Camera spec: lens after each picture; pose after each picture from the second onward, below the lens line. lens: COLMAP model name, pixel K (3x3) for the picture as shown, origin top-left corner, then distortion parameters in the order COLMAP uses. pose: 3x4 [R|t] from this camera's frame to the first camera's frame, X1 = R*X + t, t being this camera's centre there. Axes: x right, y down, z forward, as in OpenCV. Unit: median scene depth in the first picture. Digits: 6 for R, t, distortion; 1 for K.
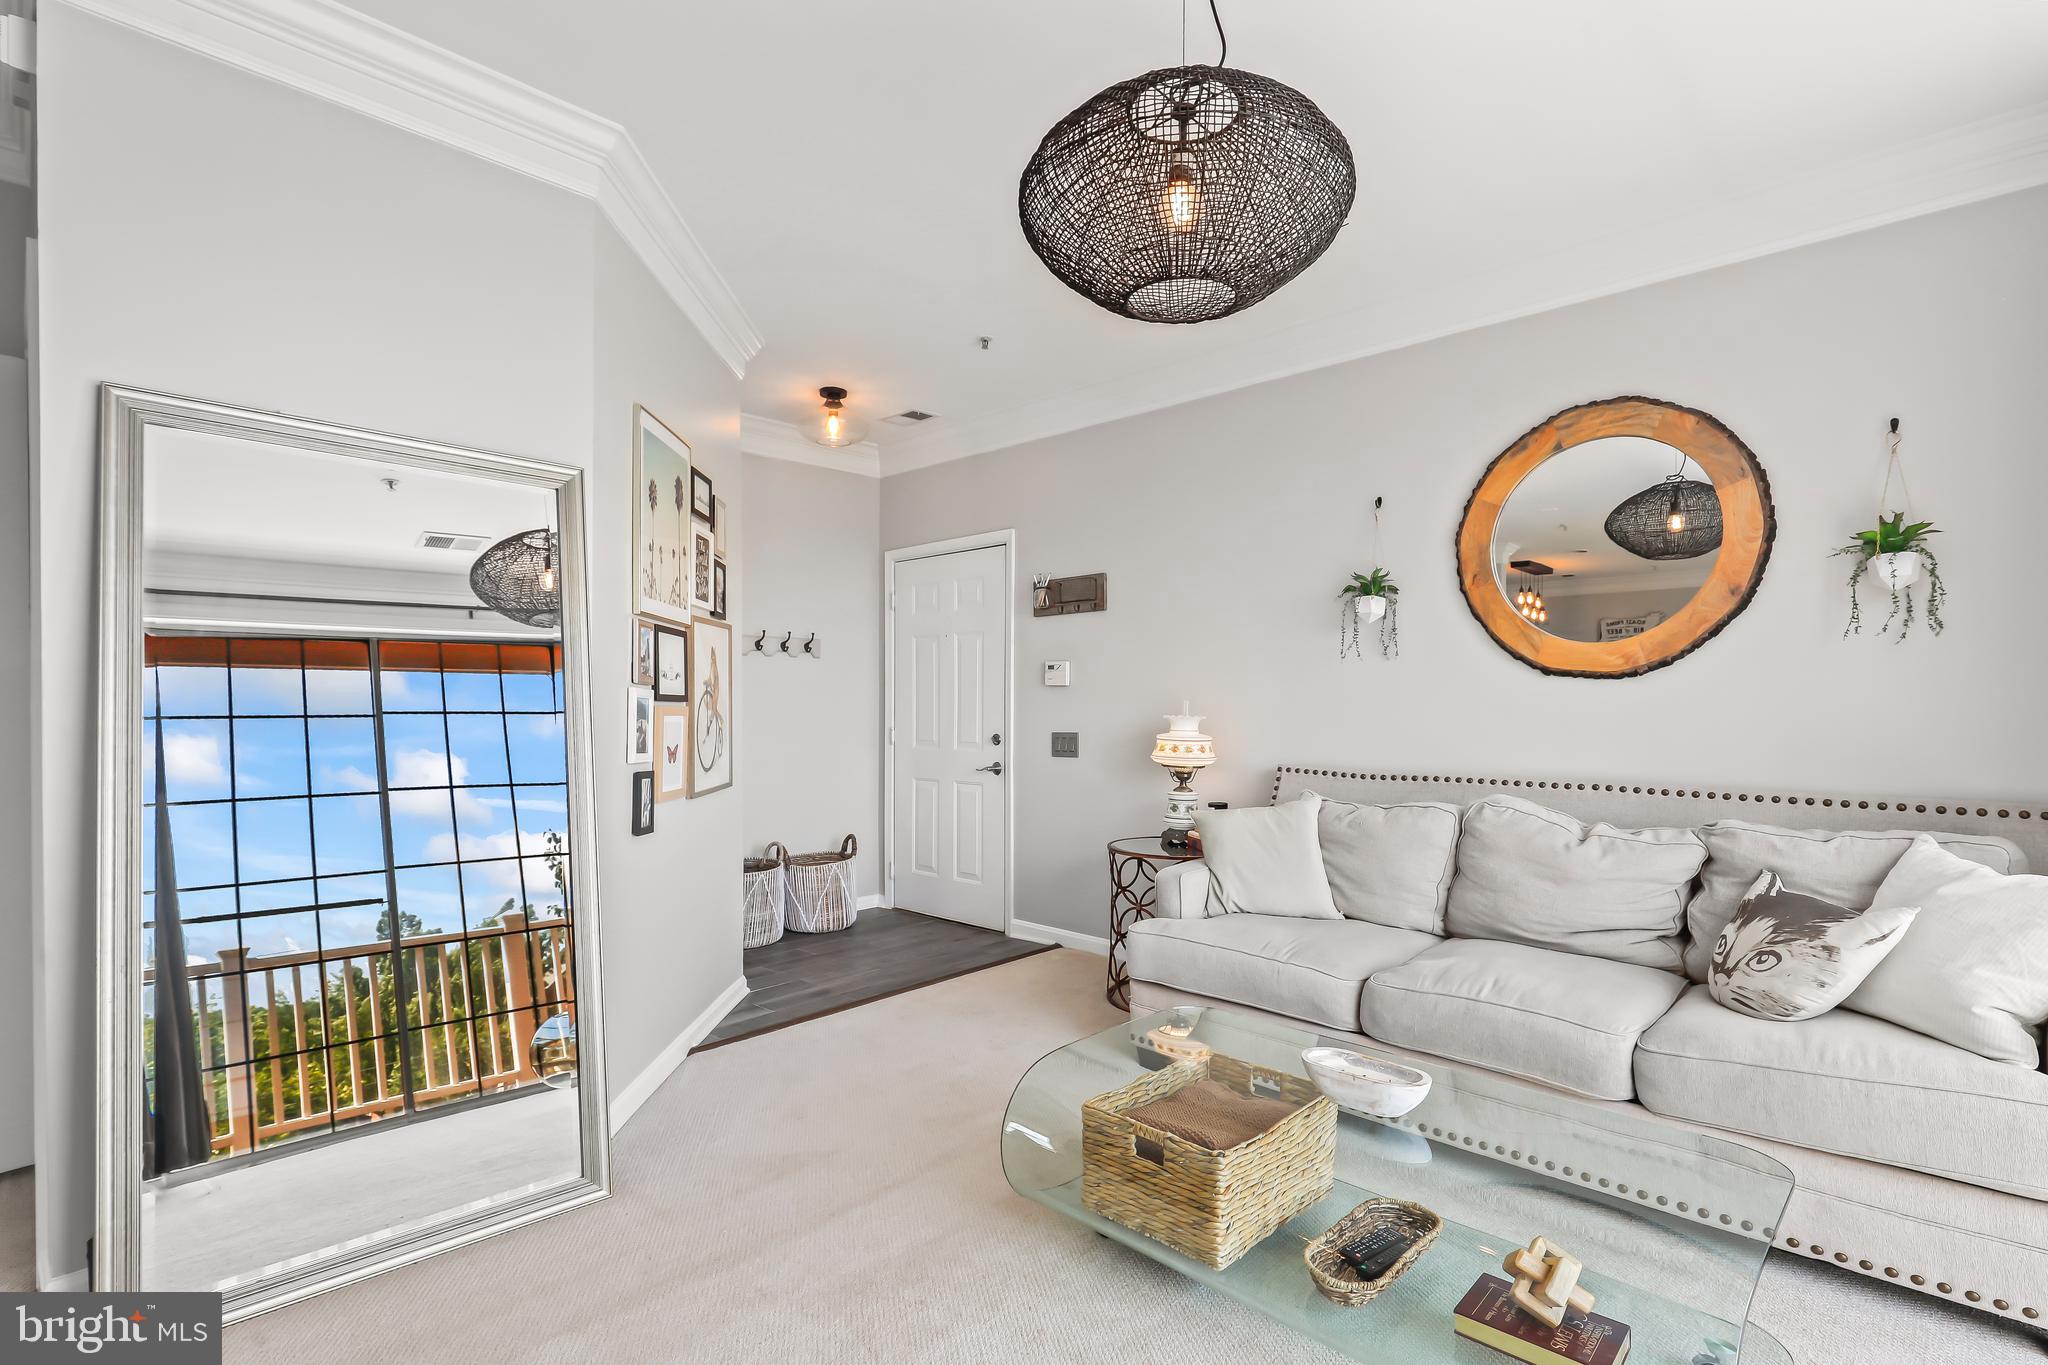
lens RADIAL K [[991.2, 0, 1020.8], [0, 991.2, 720.3], [0, 0, 1]] dist [-0.002175, -0.000159]
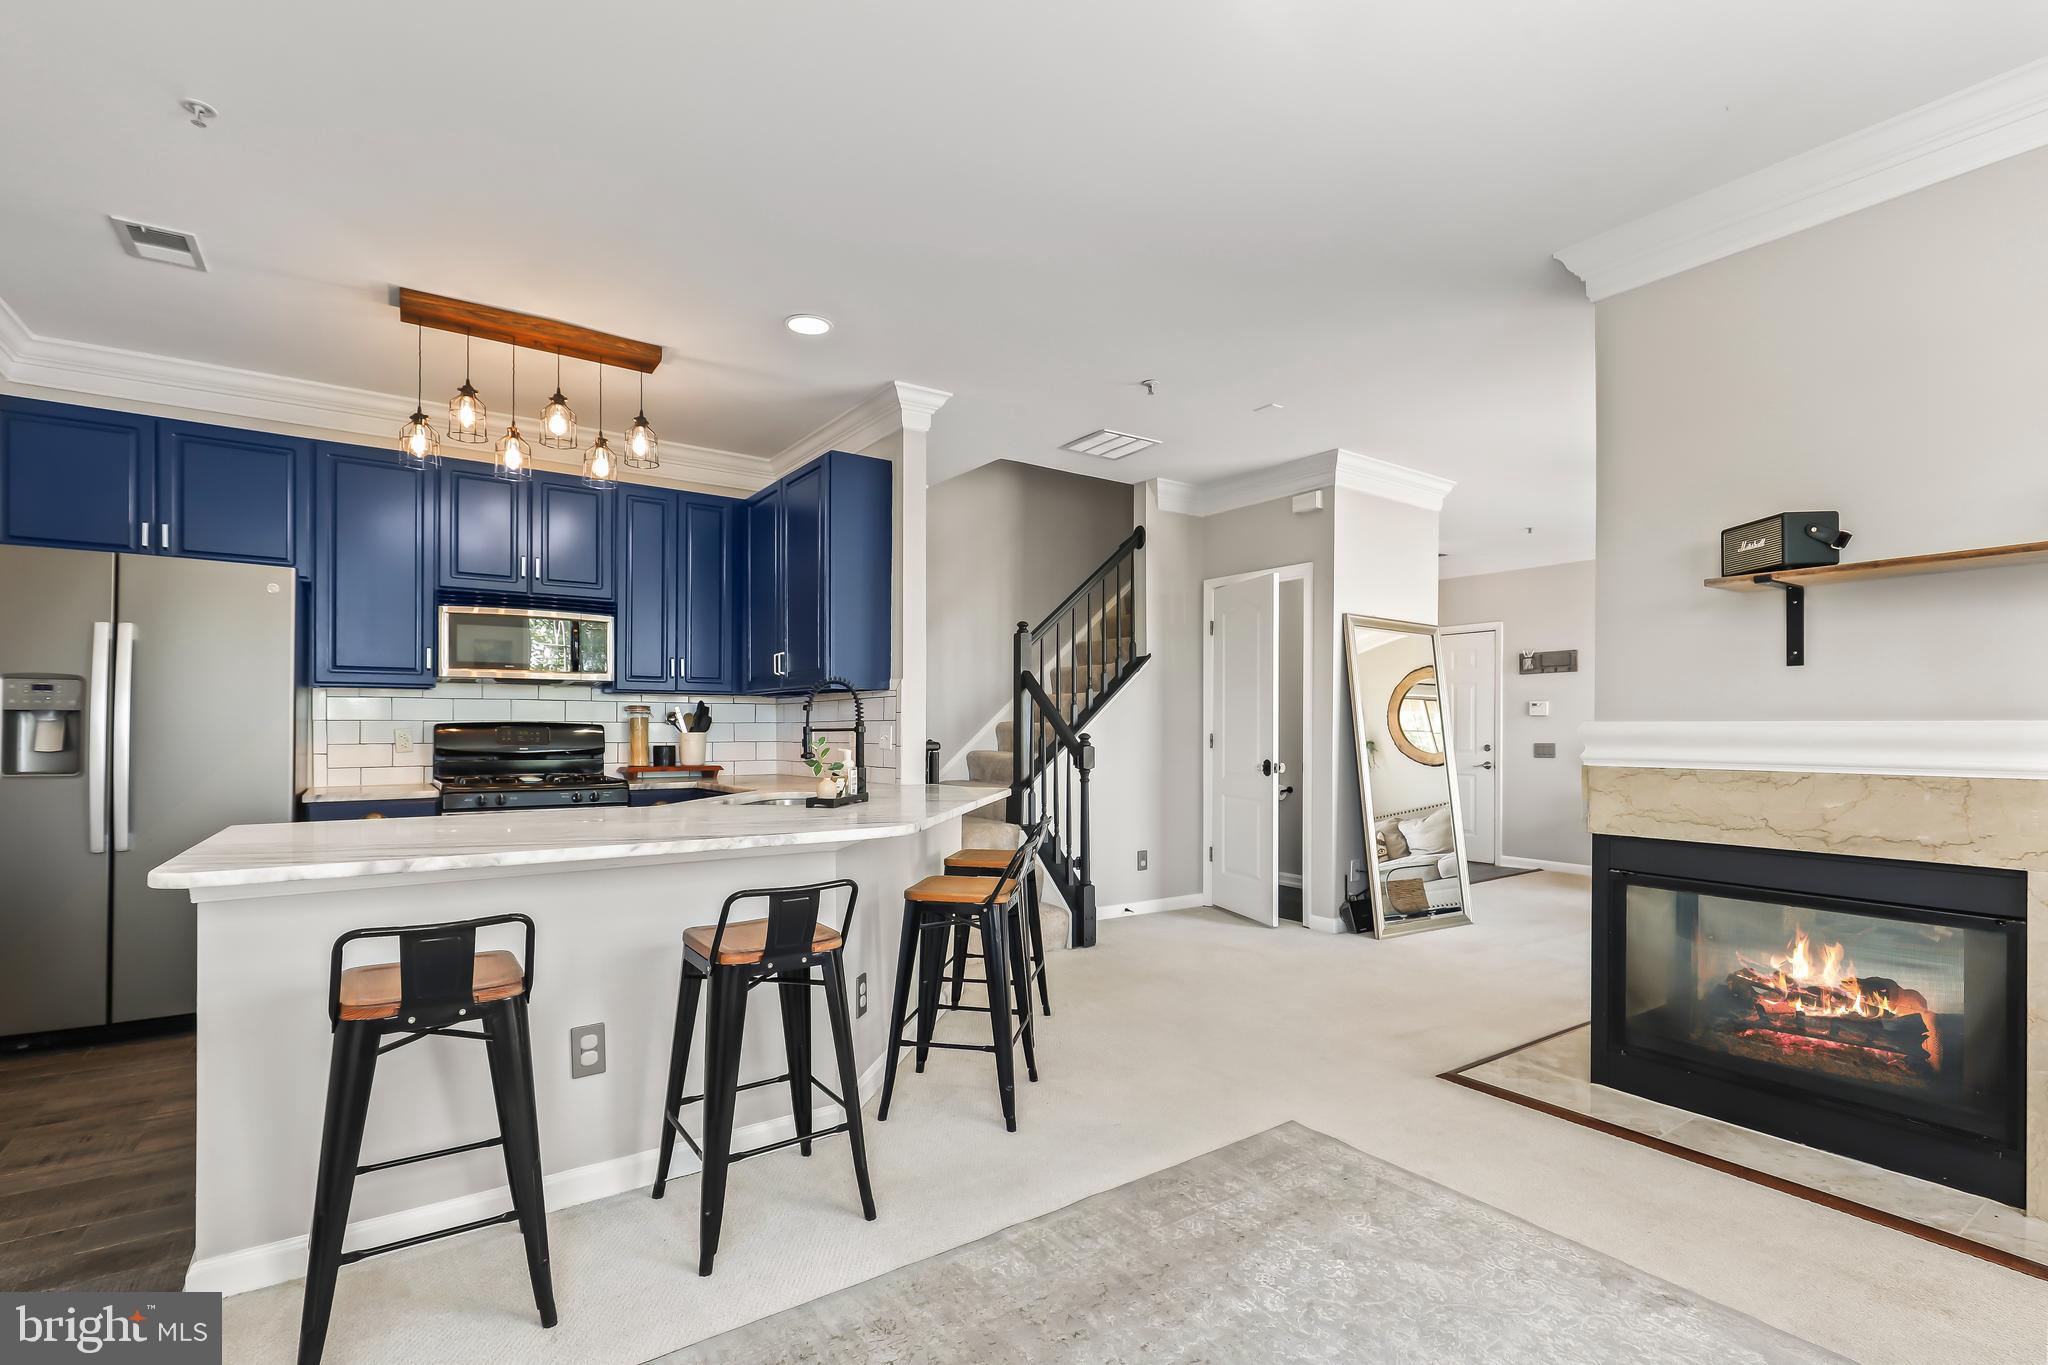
lens RADIAL K [[936.7, 0, 1021.0], [0, 936.7, 719.7], [0, 0, 1]] dist [-0.000411, -0.000124]
pose [[0.981566, 0.001467, -0.191119, -0.781302], [-0.007300, 0.999529, -0.029817, 0.039010], [0.190985, 0.030663, 0.981114, -1.088814]]
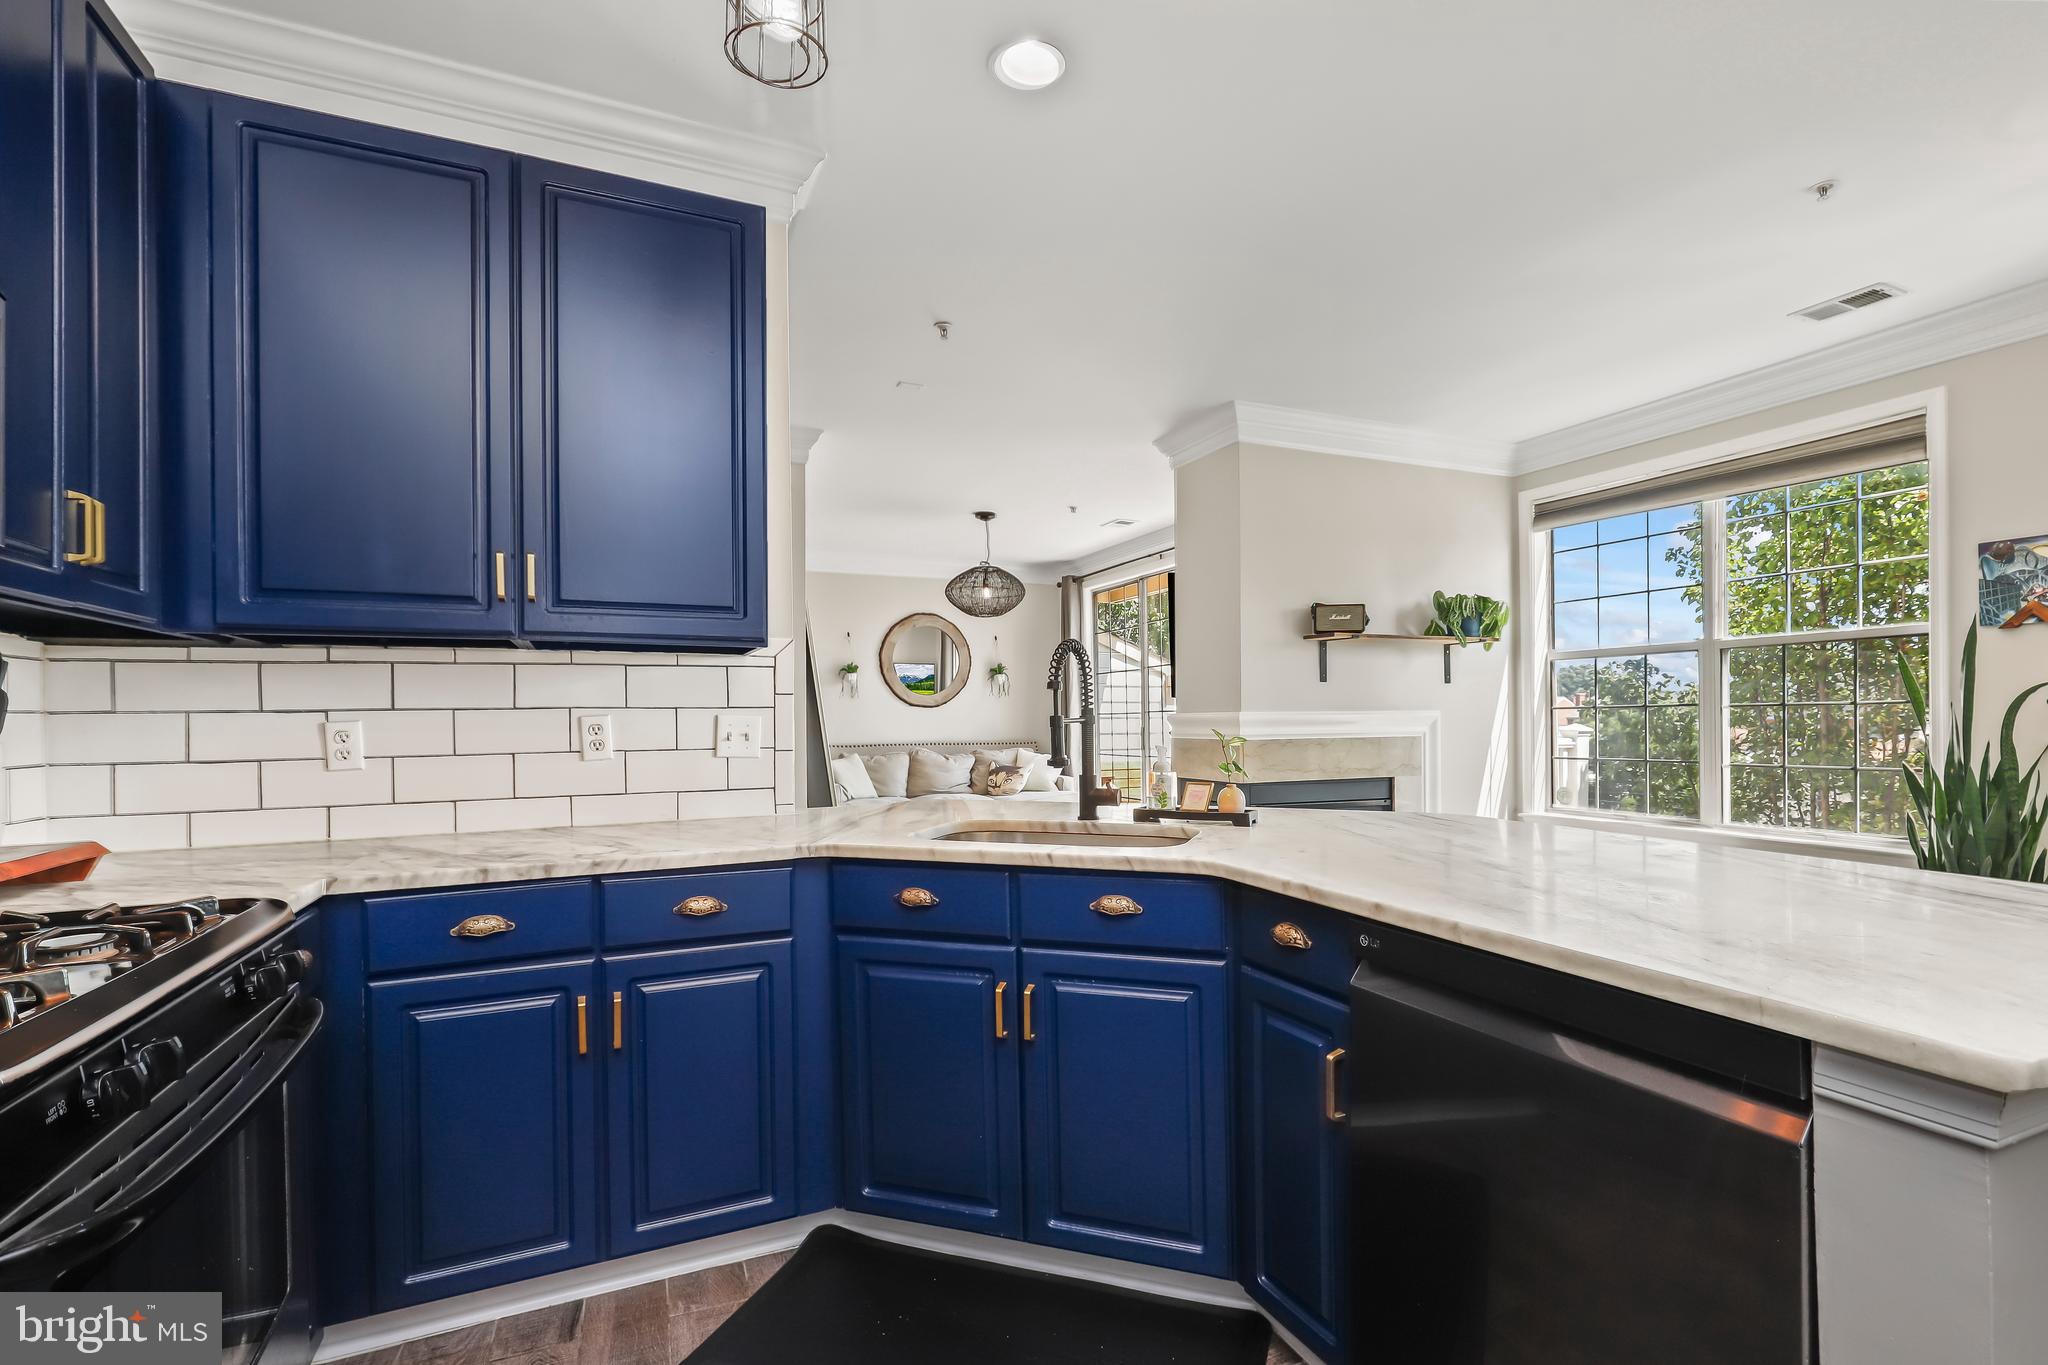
lens RADIAL K [[942.9, 0, 1034.0], [0, 942.9, 714.3], [0, 0, 1]] dist [-0.000904, 0.000152]
pose [[0.376035, 0.002059, 0.926603, -1.839204], [0.028026, 0.999515, -0.013595, 0.024463], [-0.926182, 0.031081, 0.375794, -0.338489]]
